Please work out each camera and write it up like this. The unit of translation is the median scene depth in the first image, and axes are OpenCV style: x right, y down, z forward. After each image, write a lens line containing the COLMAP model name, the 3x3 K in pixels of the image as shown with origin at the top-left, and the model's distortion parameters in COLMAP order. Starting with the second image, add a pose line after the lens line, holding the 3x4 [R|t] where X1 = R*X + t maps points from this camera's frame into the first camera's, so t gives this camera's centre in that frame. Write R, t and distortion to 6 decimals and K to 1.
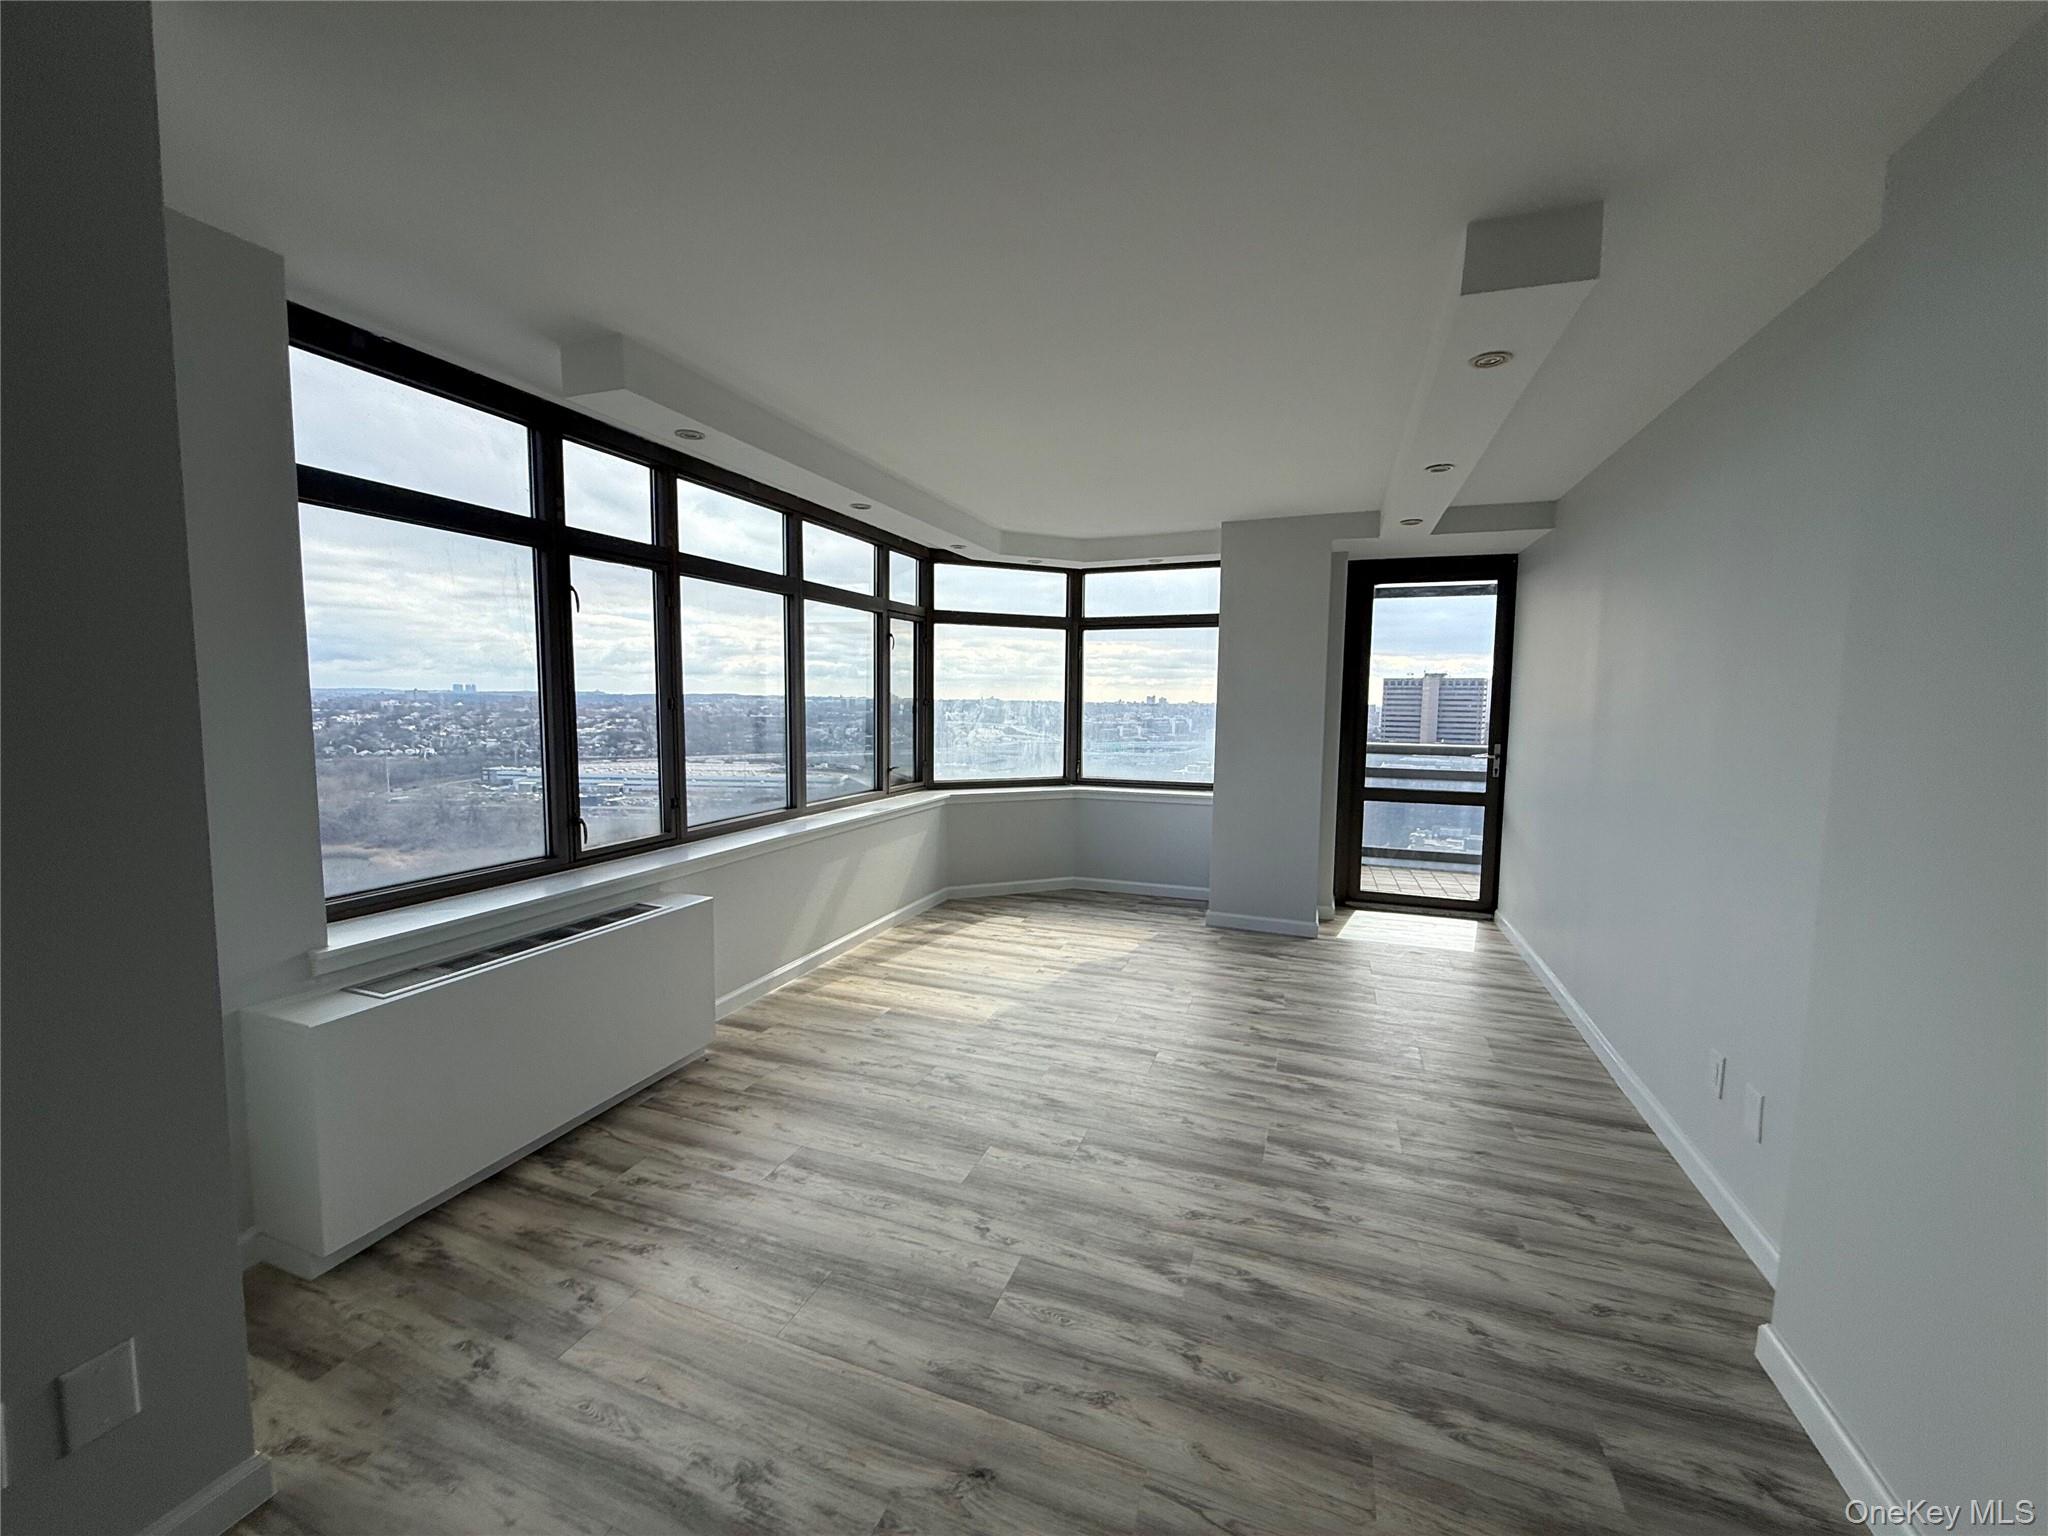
lens RADIAL K [[814.7, 0, 1025.5], [0, 814.7, 766.4], [0, 0, 1]] dist [-0.001220, 0.000635]
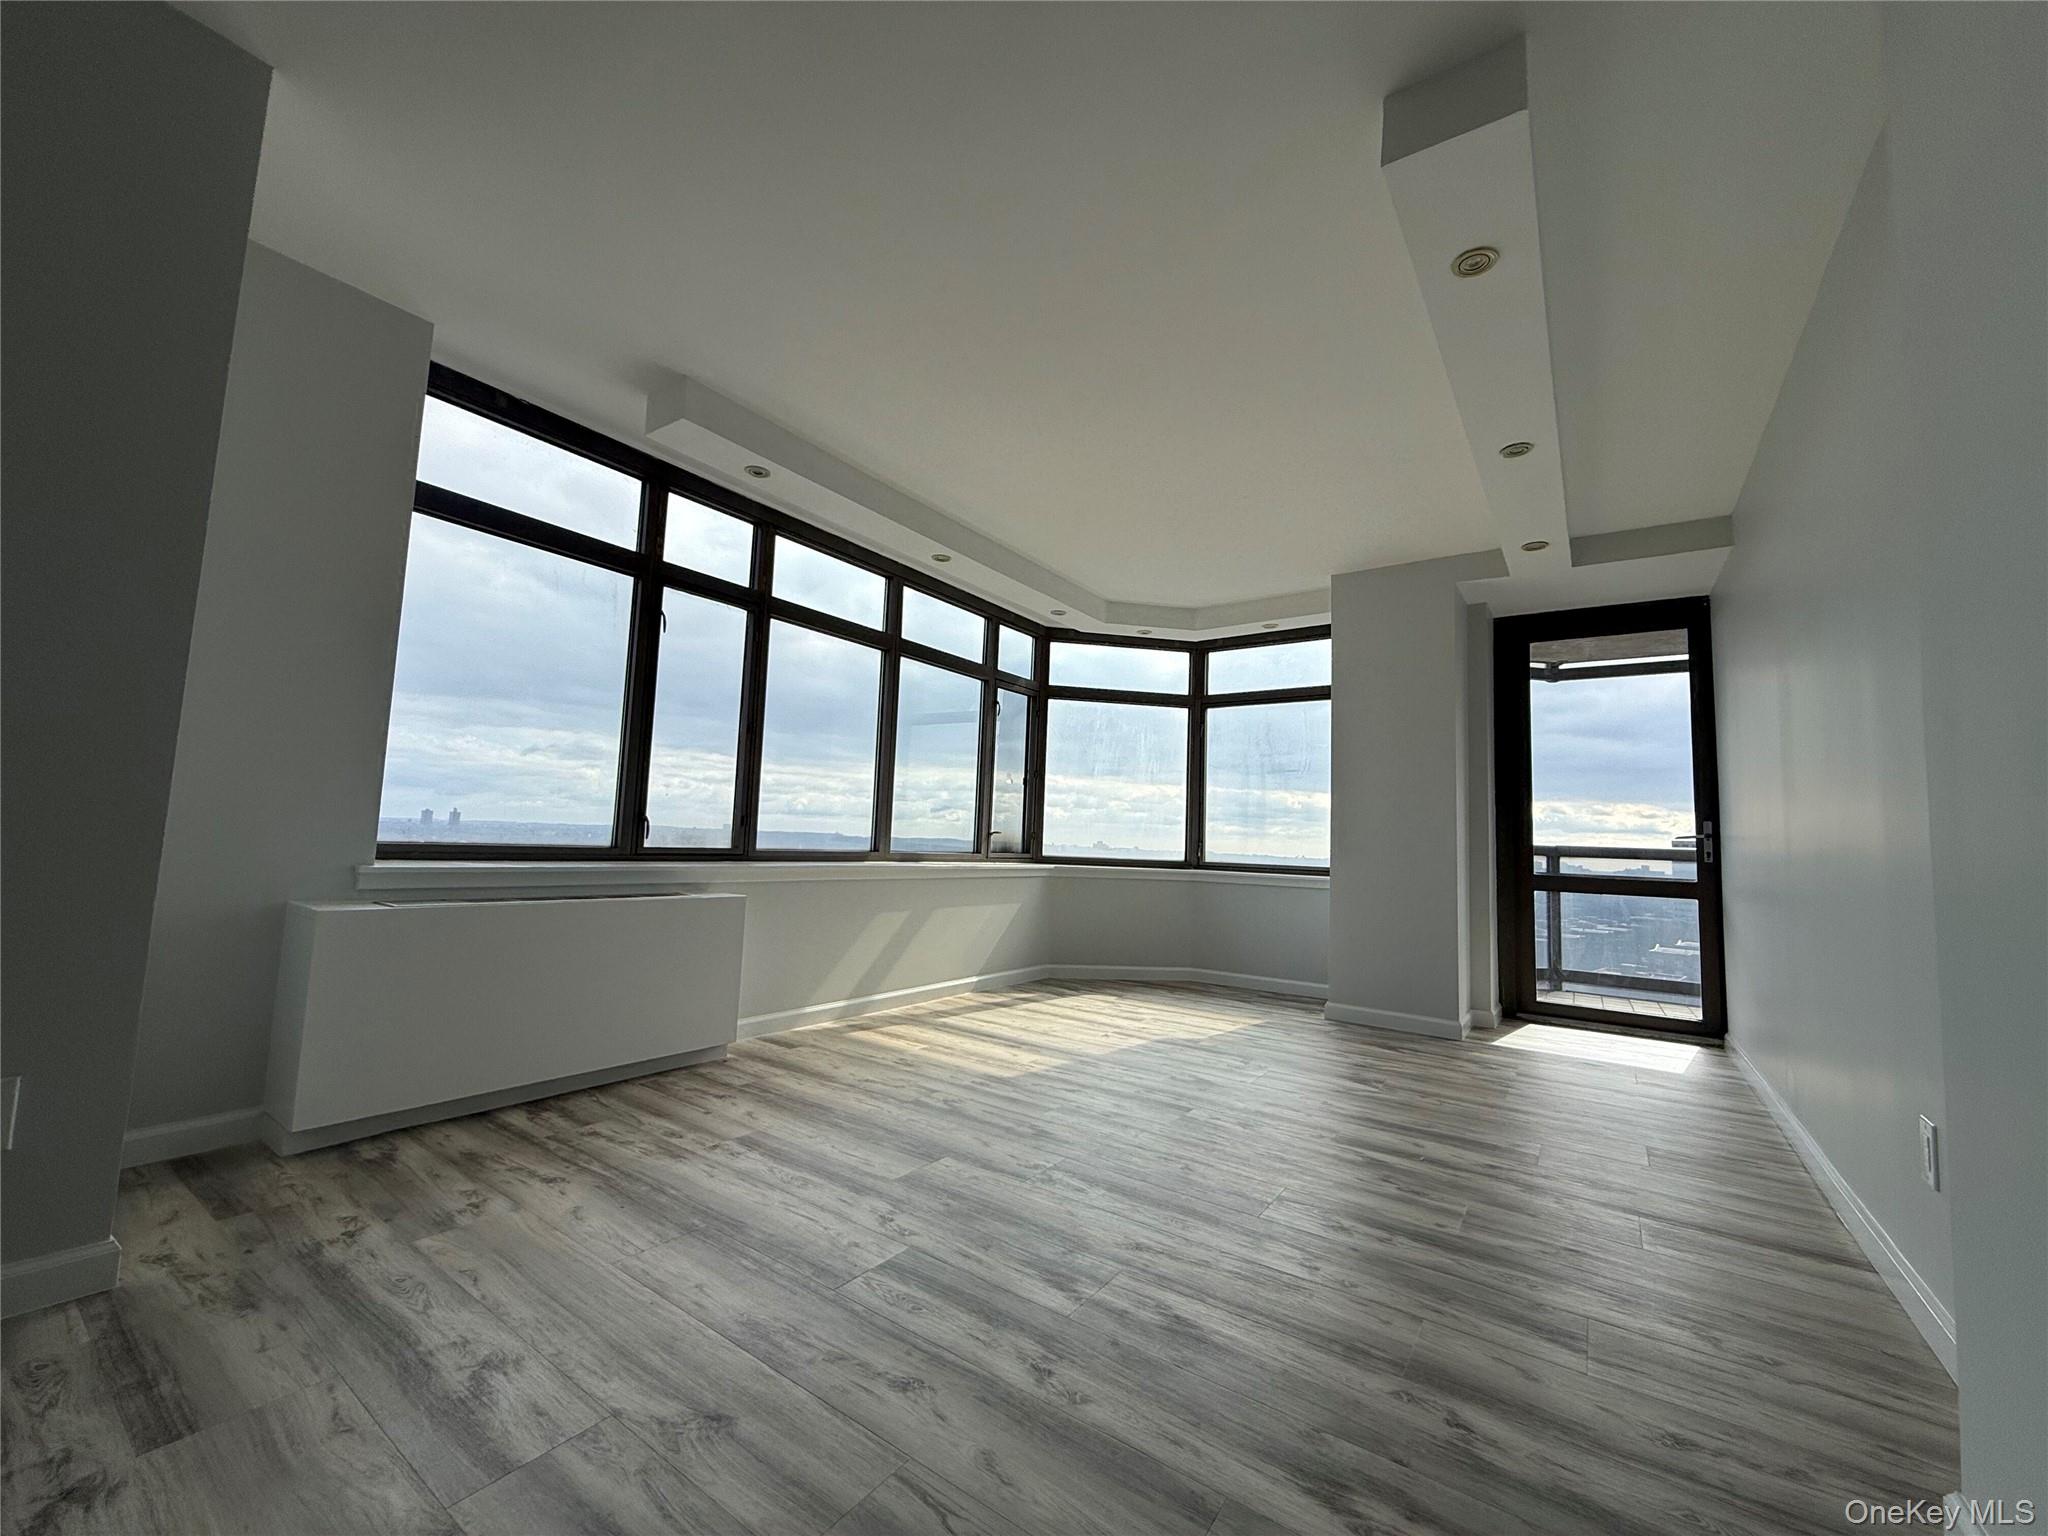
lens RADIAL K [[814.7, 0, 1029.5], [0, 814.7, 771.9], [0, 0, 1]] dist [-0.001220, 0.000635]
pose [[0.966797, 0.002941, -0.255527, 0.286595], [-0.048965, 0.983538, -0.173942, 0.213340], [0.250809, 0.180678, 0.951026, 0.101763]]
